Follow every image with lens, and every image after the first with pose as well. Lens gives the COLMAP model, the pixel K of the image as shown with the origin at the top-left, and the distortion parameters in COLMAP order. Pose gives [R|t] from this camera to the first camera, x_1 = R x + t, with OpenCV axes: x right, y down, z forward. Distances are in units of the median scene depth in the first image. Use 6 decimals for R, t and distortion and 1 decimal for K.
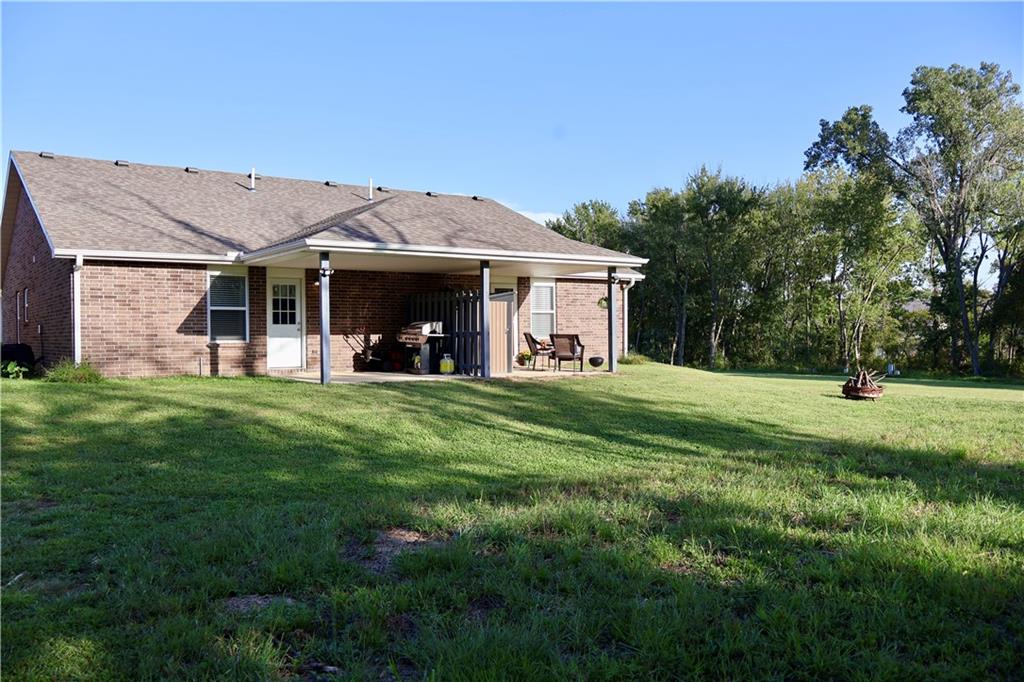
lens RADIAL K [[841.2, 0, 514.2], [0, 841.2, 339.4], [0, 0, 1]] dist [0.011904, 0.003875]
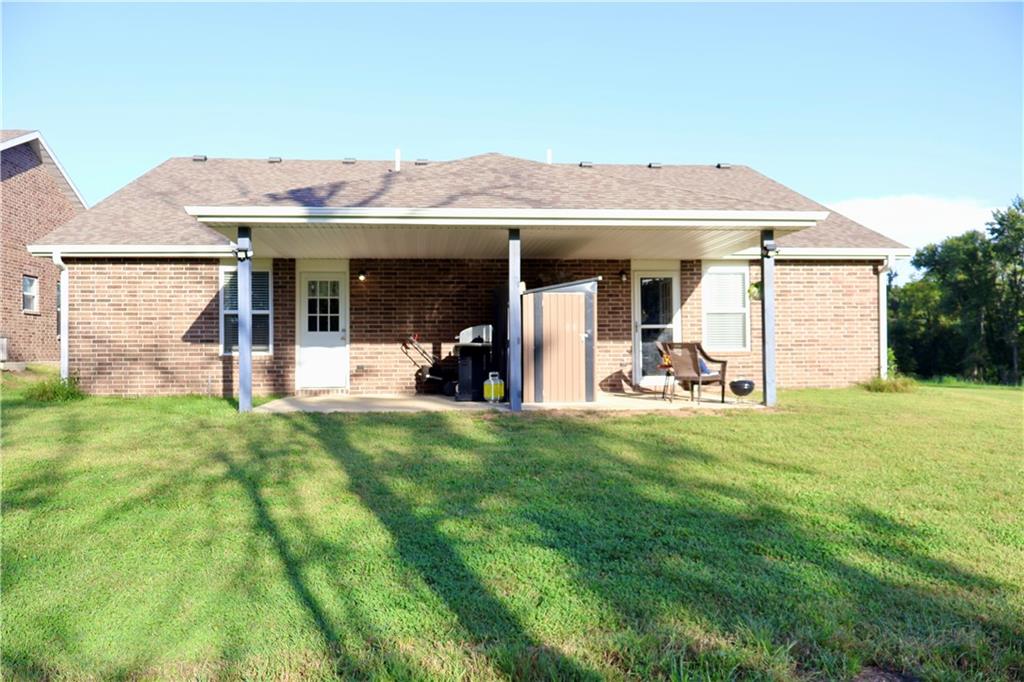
lens RADIAL K [[841.2, 0, 509.9], [0, 841.2, 342.5], [0, 0, 1]] dist [0.011904, 0.003875]
pose [[0.872447, -0.004987, -0.488683, 0.261129], [-0.002029, 0.999902, -0.013827, 0.002690], [0.488705, 0.013055, 0.872352, 0.407257]]
